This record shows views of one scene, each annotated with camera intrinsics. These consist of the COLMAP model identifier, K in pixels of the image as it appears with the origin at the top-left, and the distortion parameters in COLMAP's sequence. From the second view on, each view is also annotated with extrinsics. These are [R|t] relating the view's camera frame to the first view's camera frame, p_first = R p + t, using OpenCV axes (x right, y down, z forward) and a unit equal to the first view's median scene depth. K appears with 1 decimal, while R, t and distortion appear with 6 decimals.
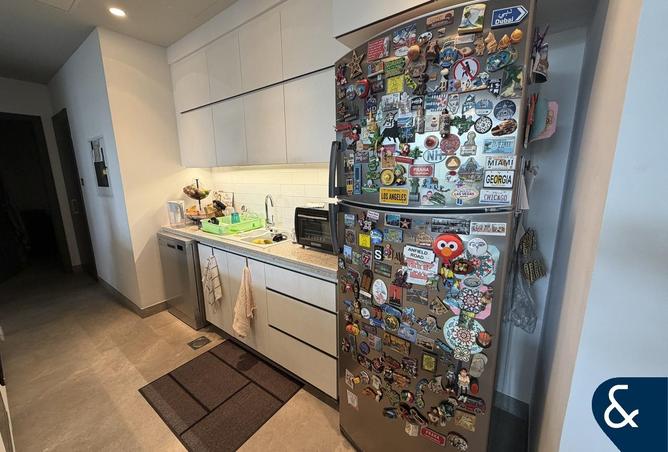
lens RADIAL K [[268.3, 0, 333.4], [0, 268.3, 225.0], [0, 0, 1]] dist [-0.002192, -0.000095]
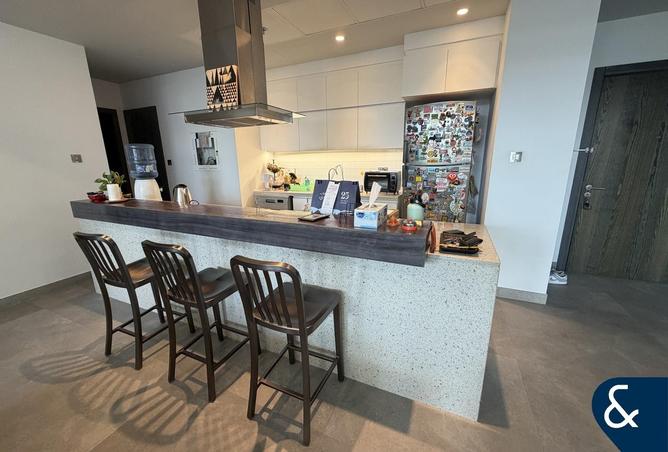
lens RADIAL K [[268.3, 0, 333.8], [0, 268.3, 225.4], [0, 0, 1]] dist [-0.002192, -0.000095]
pose [[0.976306, -0.051705, 0.210128, -1.532701], [0.042447, 0.997929, 0.048337, 0.421325], [-0.212192, -0.038273, 0.976478, -1.696415]]
